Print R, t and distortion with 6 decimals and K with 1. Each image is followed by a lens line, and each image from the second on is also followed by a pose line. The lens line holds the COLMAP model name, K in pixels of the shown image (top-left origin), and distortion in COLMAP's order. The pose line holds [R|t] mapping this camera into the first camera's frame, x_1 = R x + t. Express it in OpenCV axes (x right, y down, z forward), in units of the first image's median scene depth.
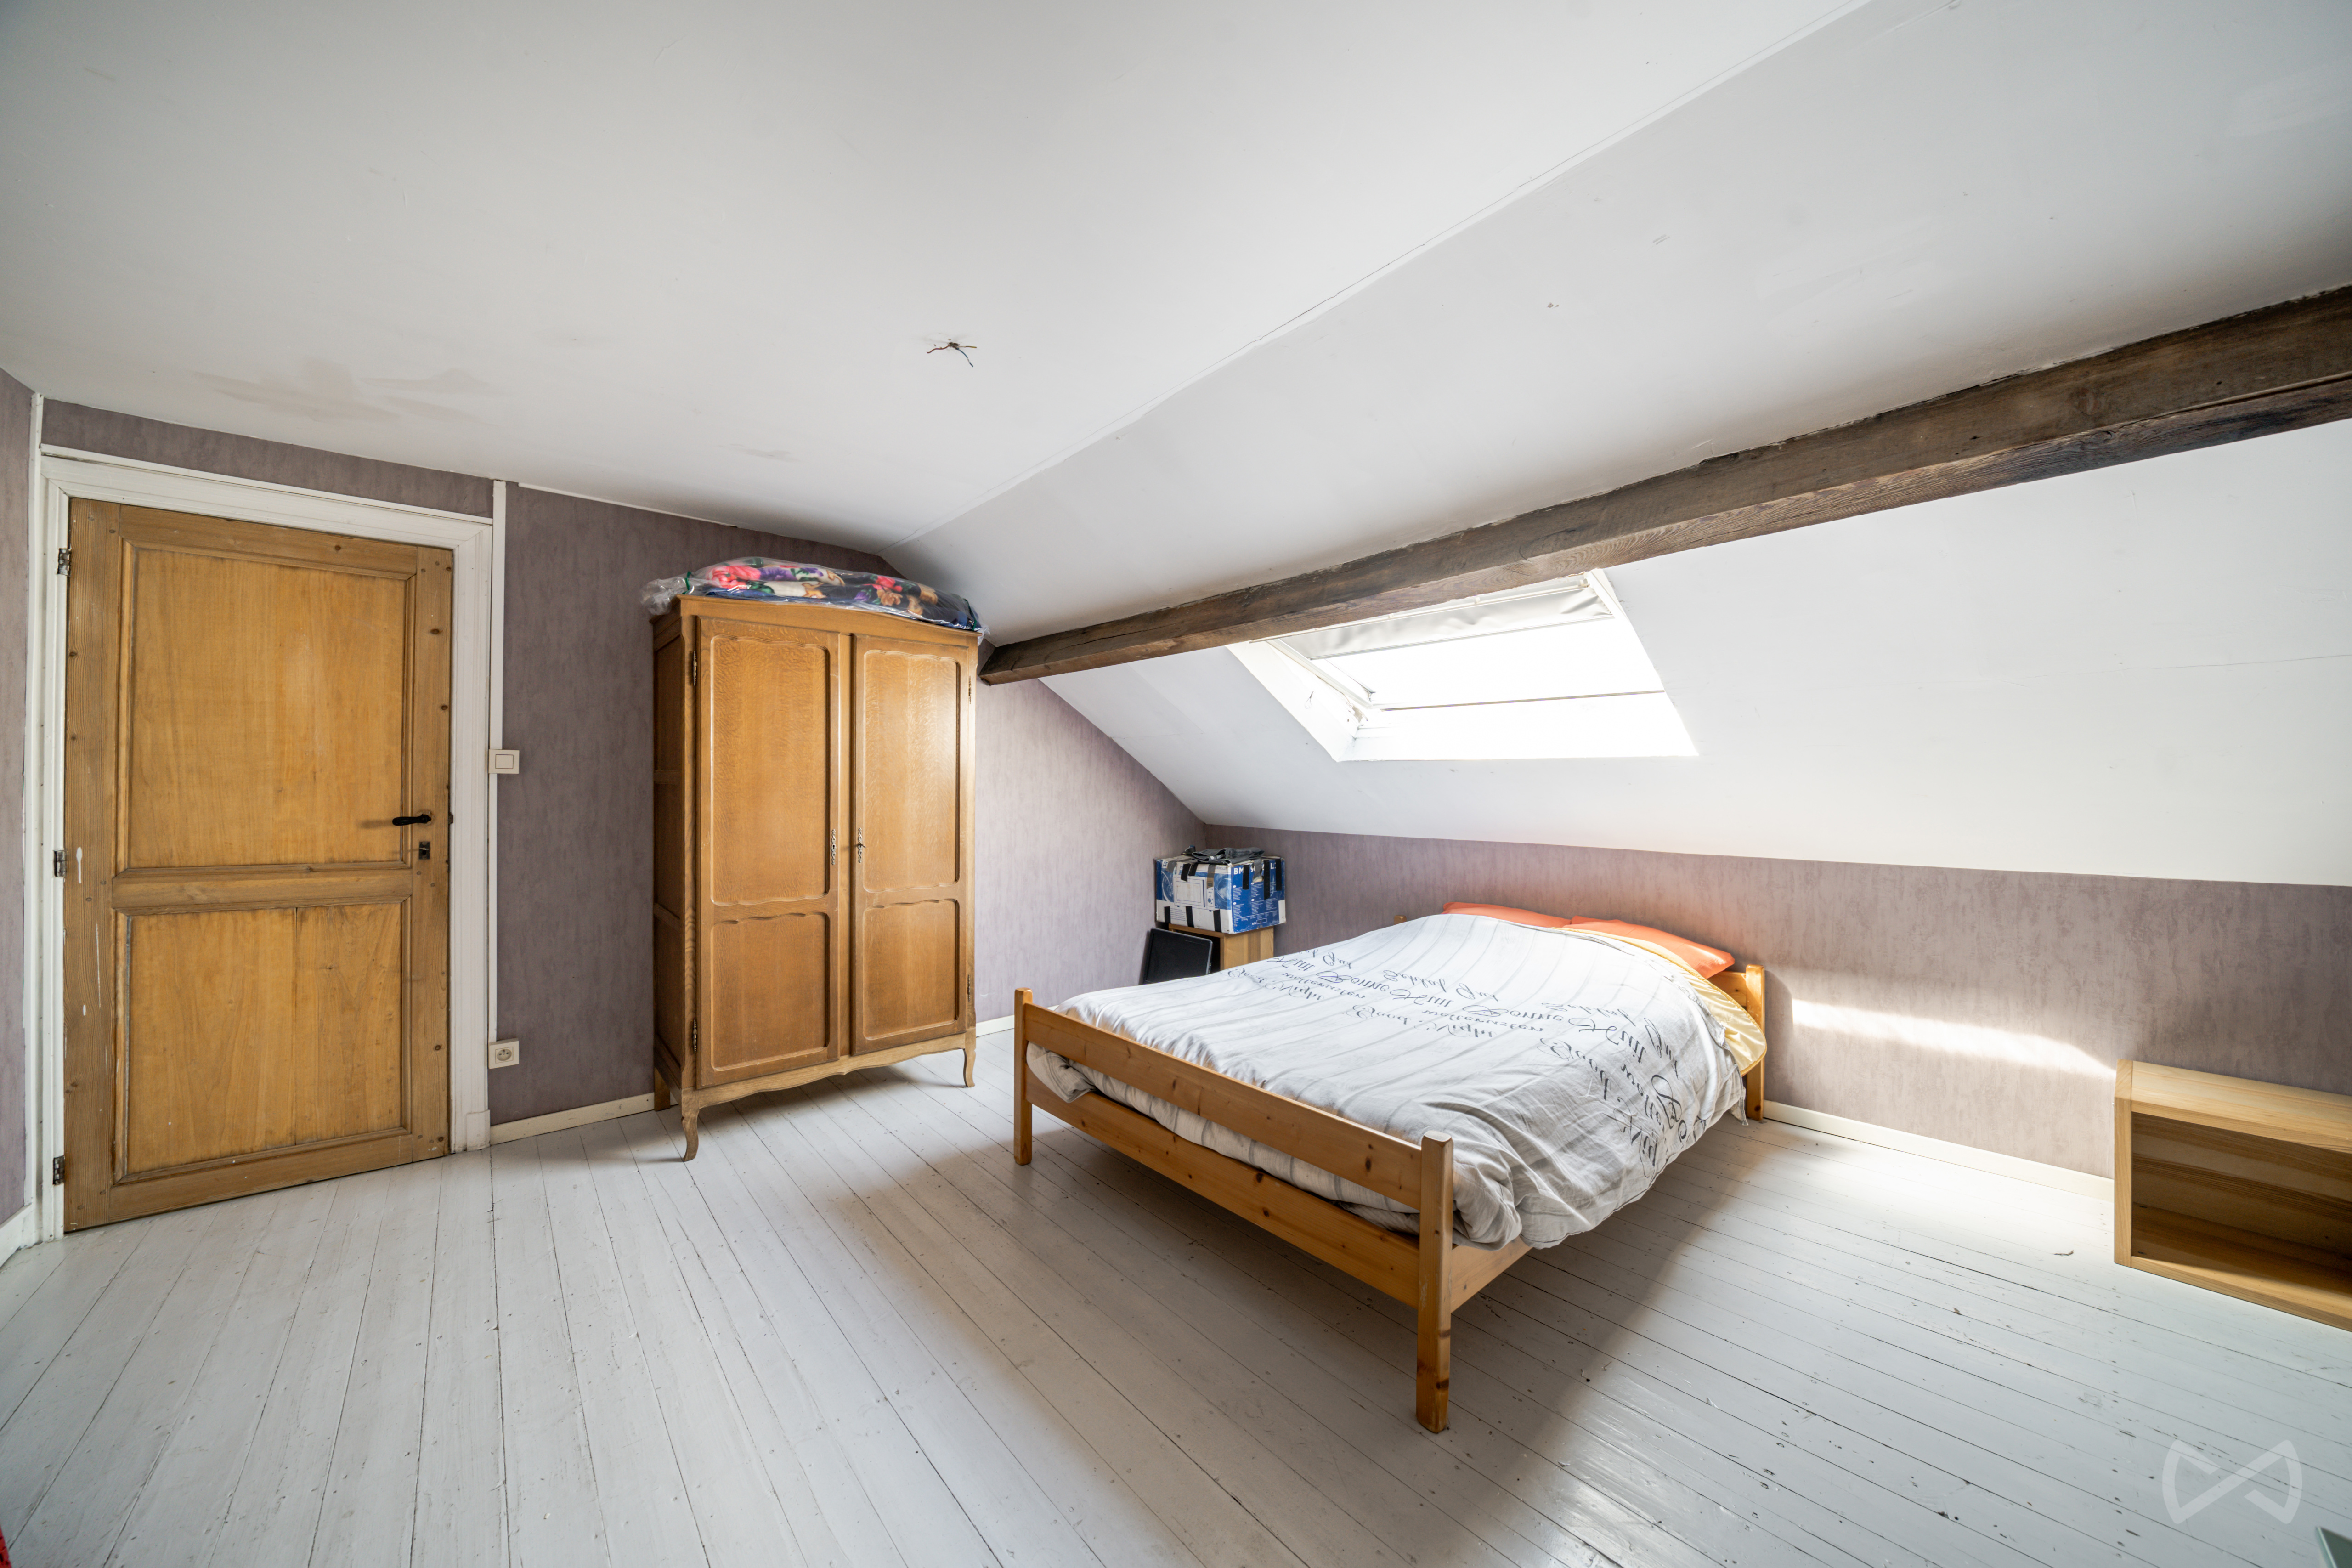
lens RADIAL K [[806.0, 0, 1176.0], [0, 806.0, 784.0], [0, 0, 1]] dist [-0.000678, -0.000022]
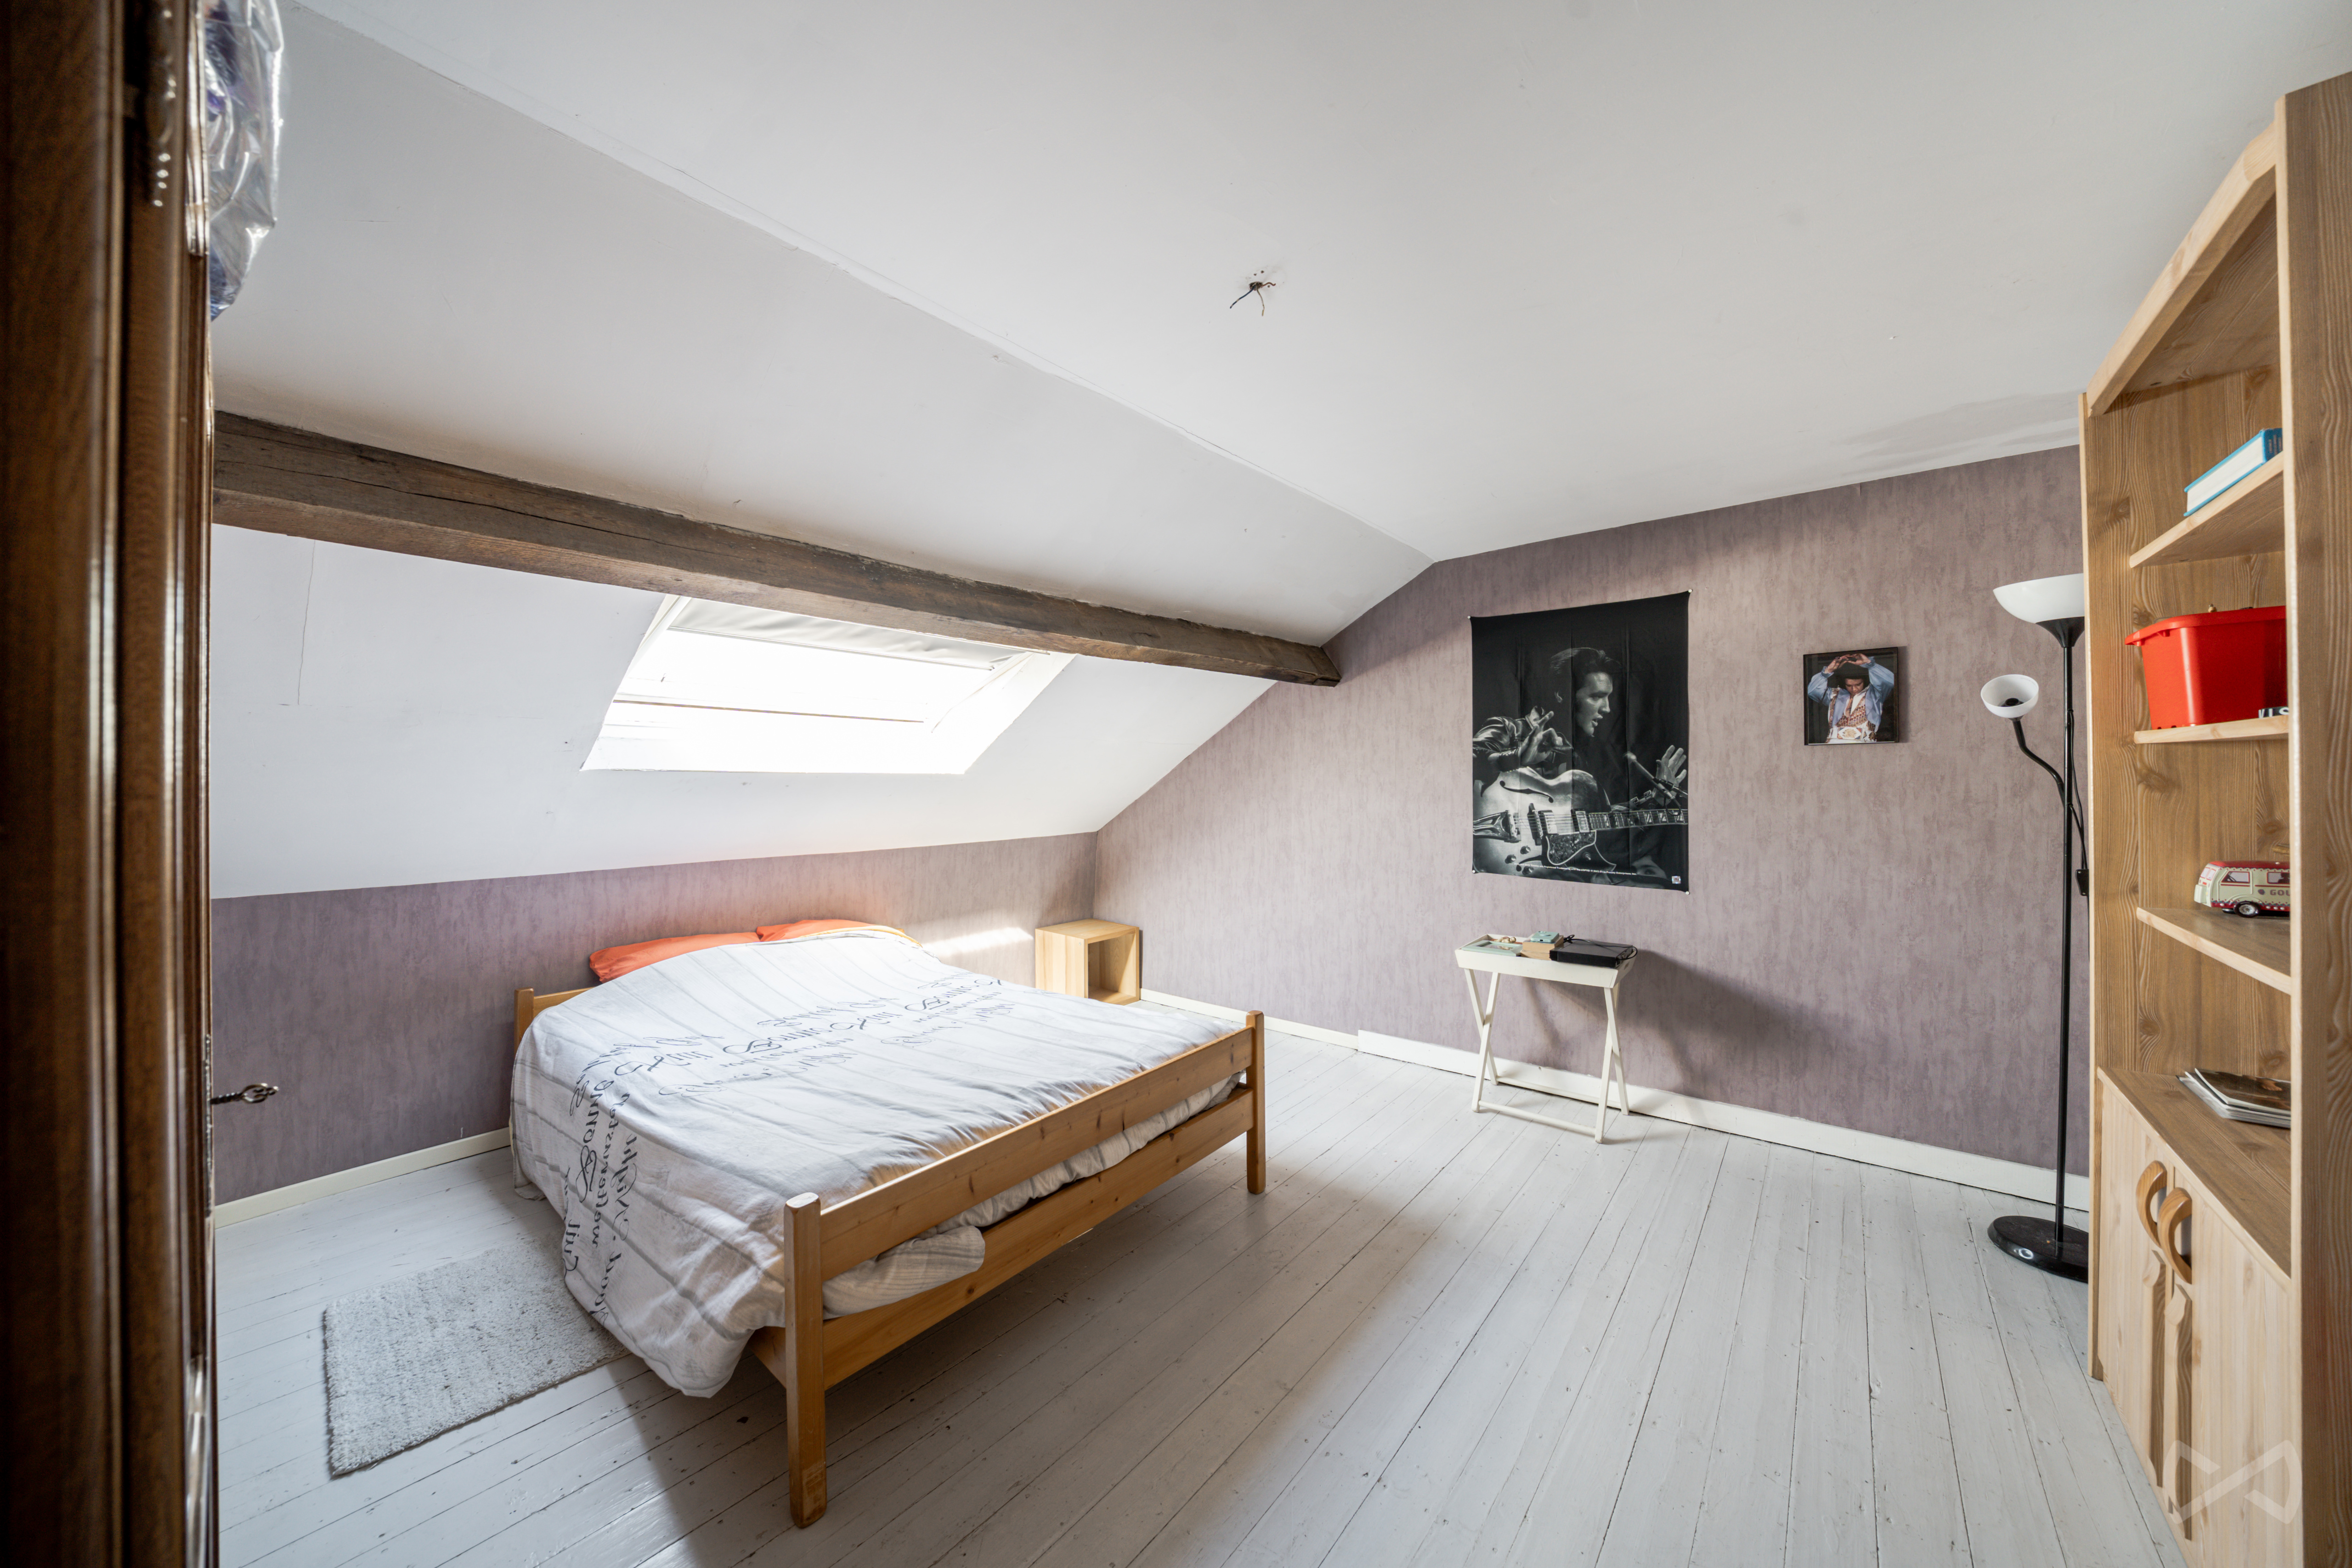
lens RADIAL K [[806.0, 0, 1176.0], [0, 806.0, 784.0], [0, 0, 1]] dist [-0.000678, -0.000022]
pose [[-0.143401, -0.004494, 0.989654, -0.833160], [0.006113, 0.999967, 0.005427, -0.024997], [-0.989646, 0.006828, -0.143369, 0.913502]]
